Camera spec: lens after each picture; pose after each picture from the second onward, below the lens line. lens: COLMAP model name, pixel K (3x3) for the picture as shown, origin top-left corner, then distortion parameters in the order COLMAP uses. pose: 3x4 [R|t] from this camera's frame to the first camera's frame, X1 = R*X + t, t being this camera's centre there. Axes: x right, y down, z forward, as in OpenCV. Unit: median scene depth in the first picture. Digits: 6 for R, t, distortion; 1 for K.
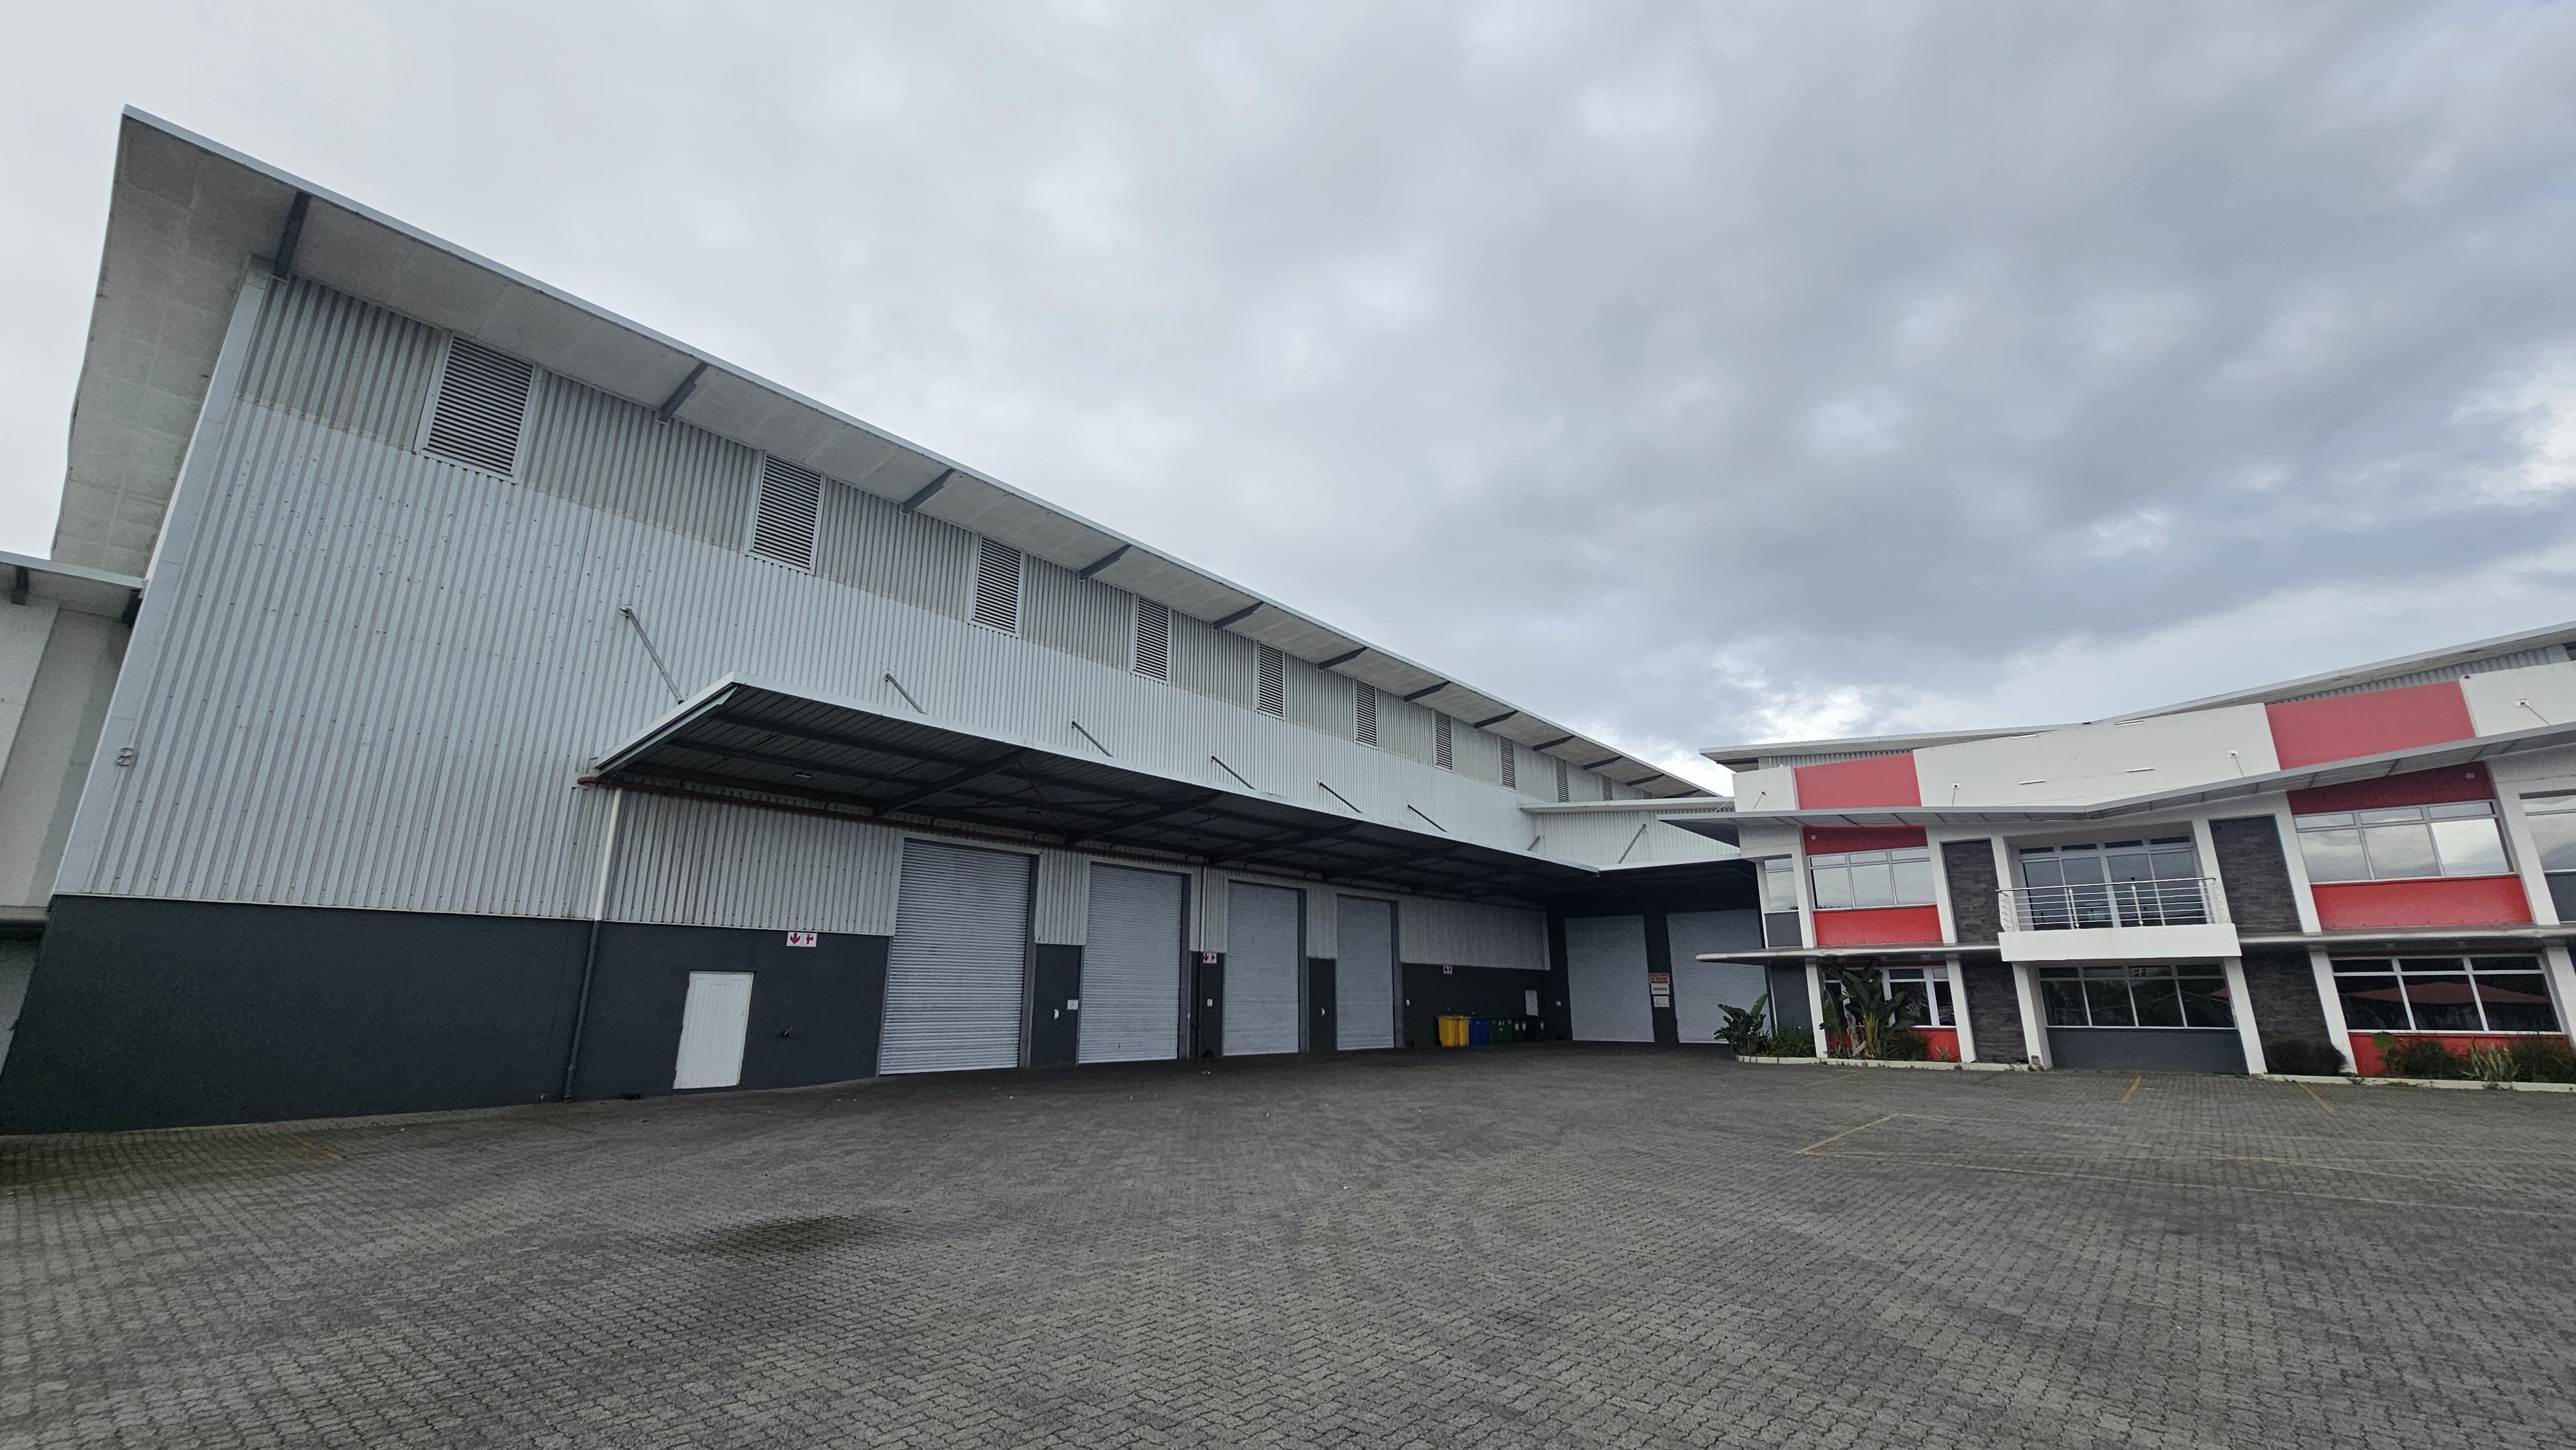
lens RADIAL K [[1047.9, 0, 1314.8], [0, 1047.9, 701.3], [0, 0, 1]] dist [-0.000850, 0.001056]
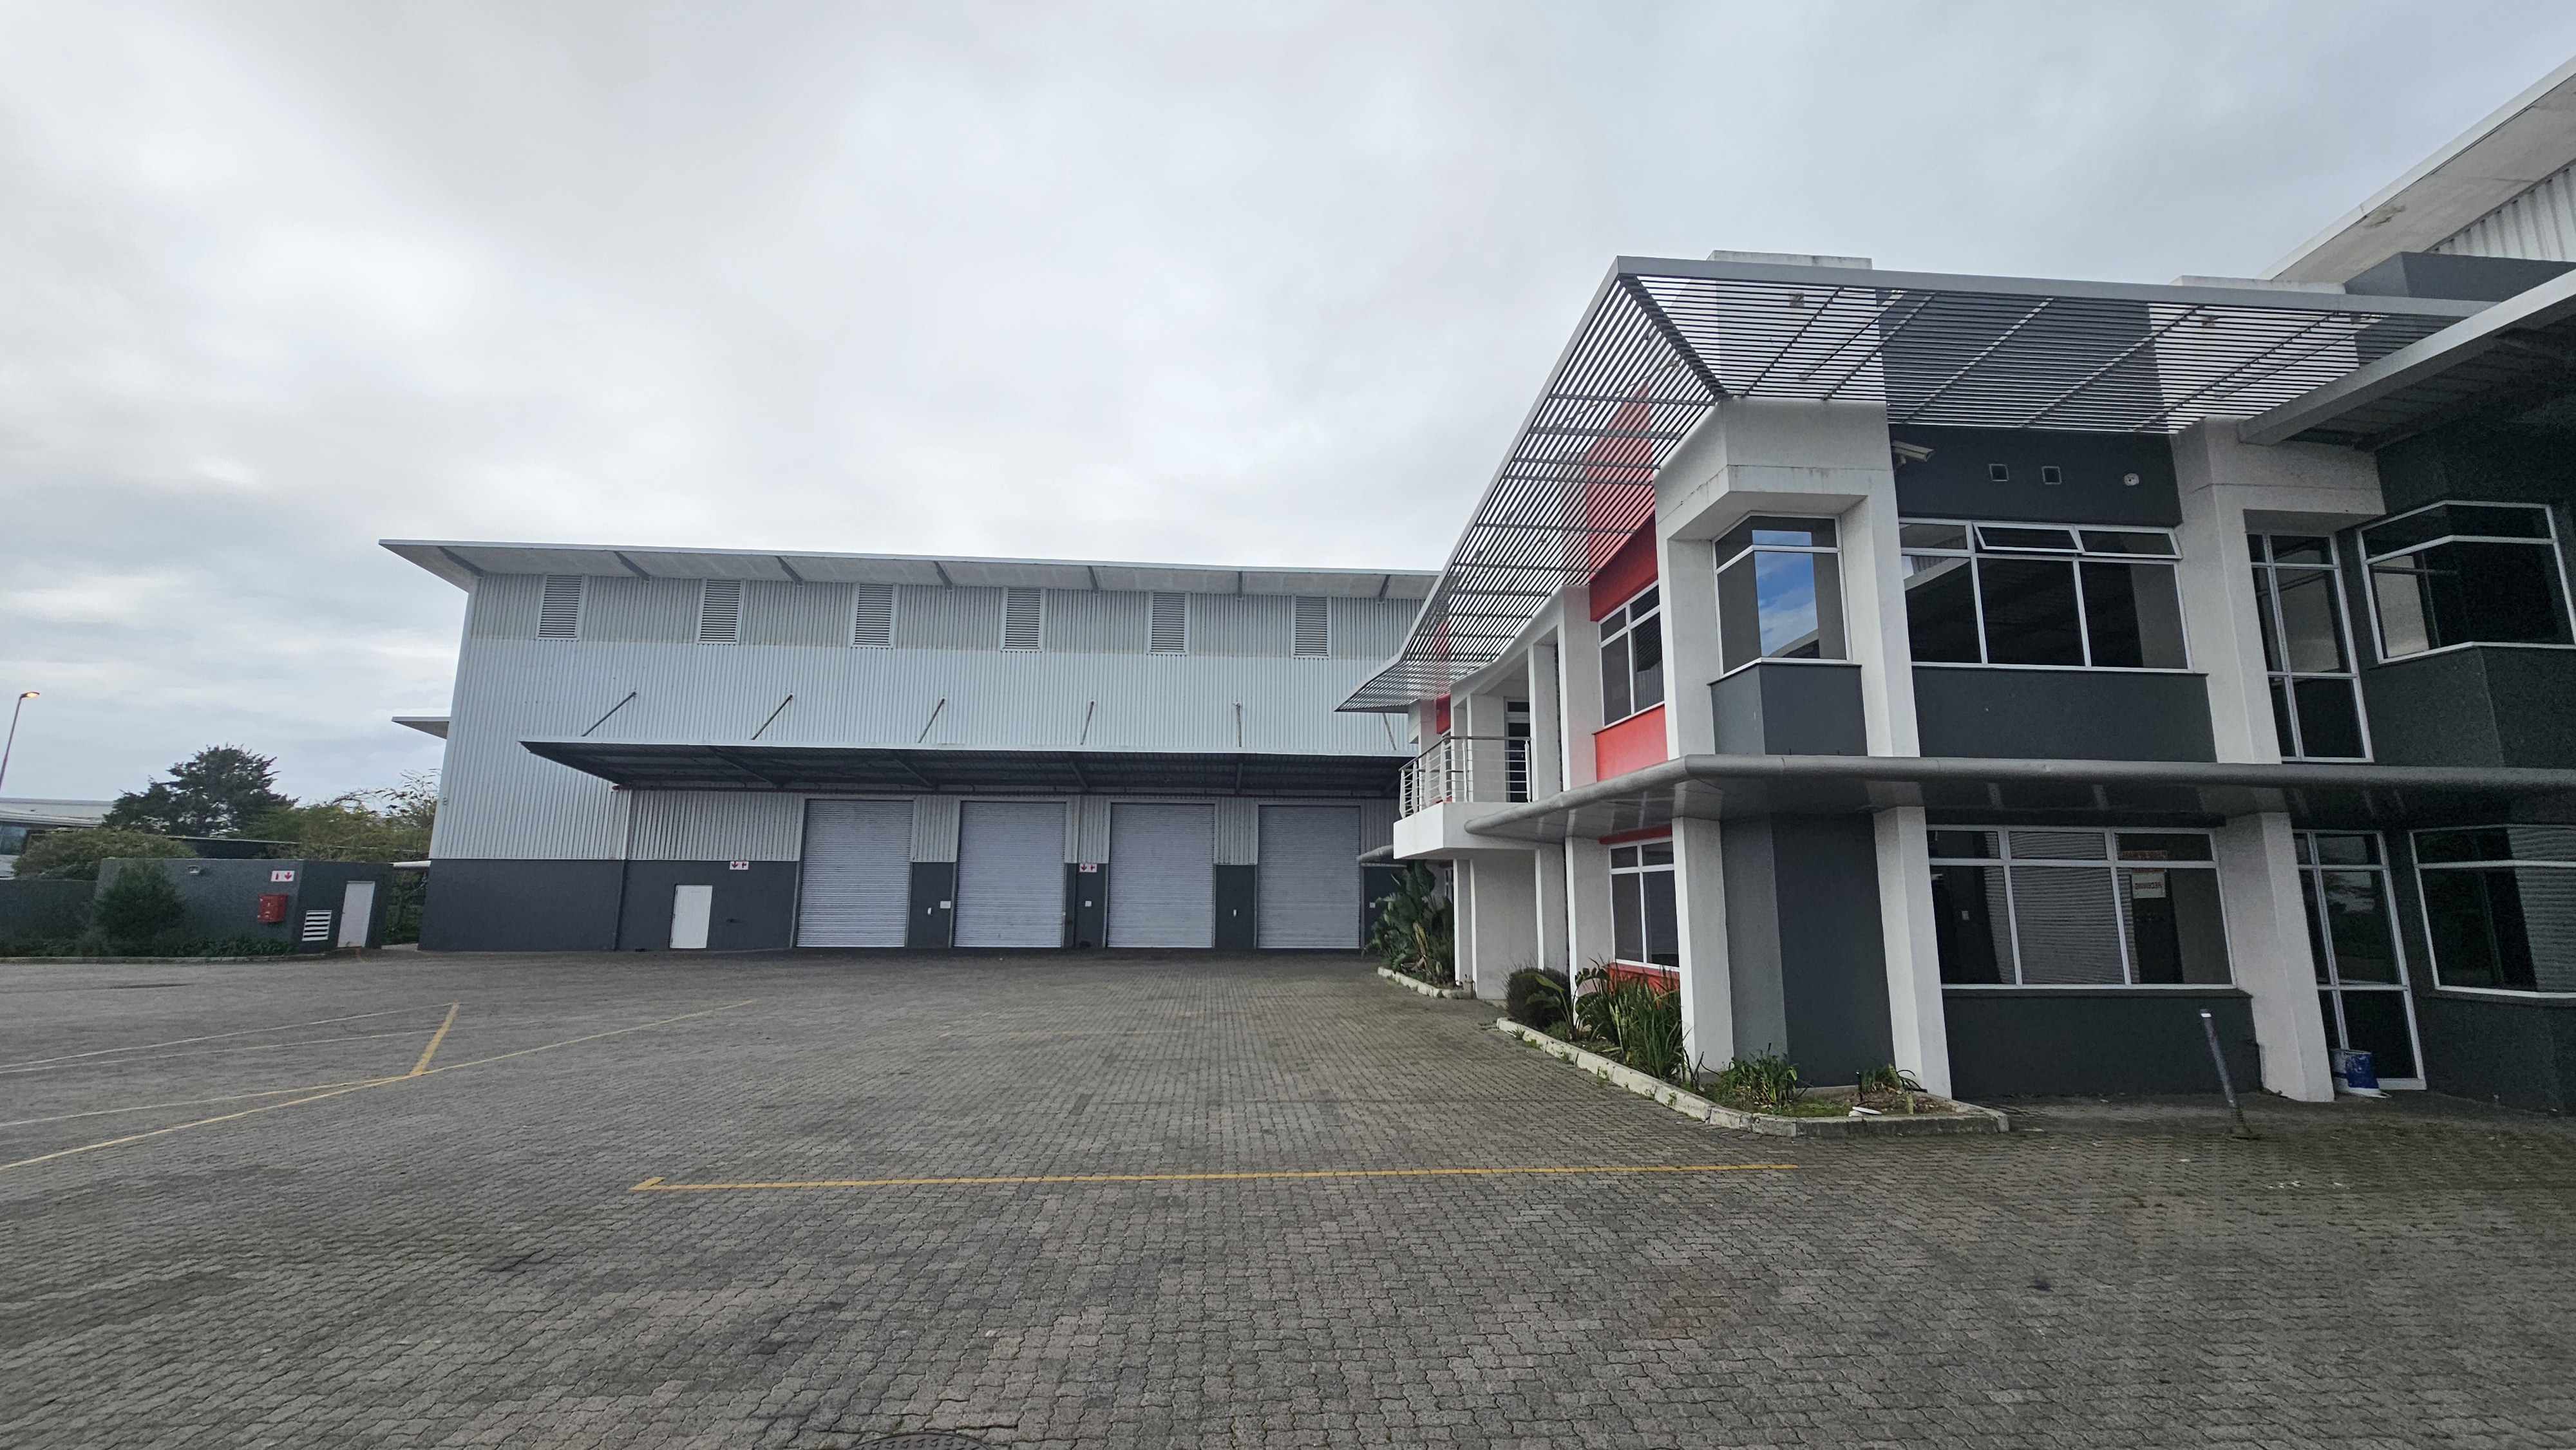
lens RADIAL K [[1047.9, 0, 1286.9], [0, 1047.9, 709.6], [0, 0, 1]] dist [-0.000850, 0.001056]
pose [[0.703723, -0.123342, -0.699686, 1.167017], [0.193404, 0.980881, 0.021609, 0.101375], [0.683644, -0.150529, 0.714124, 0.384279]]
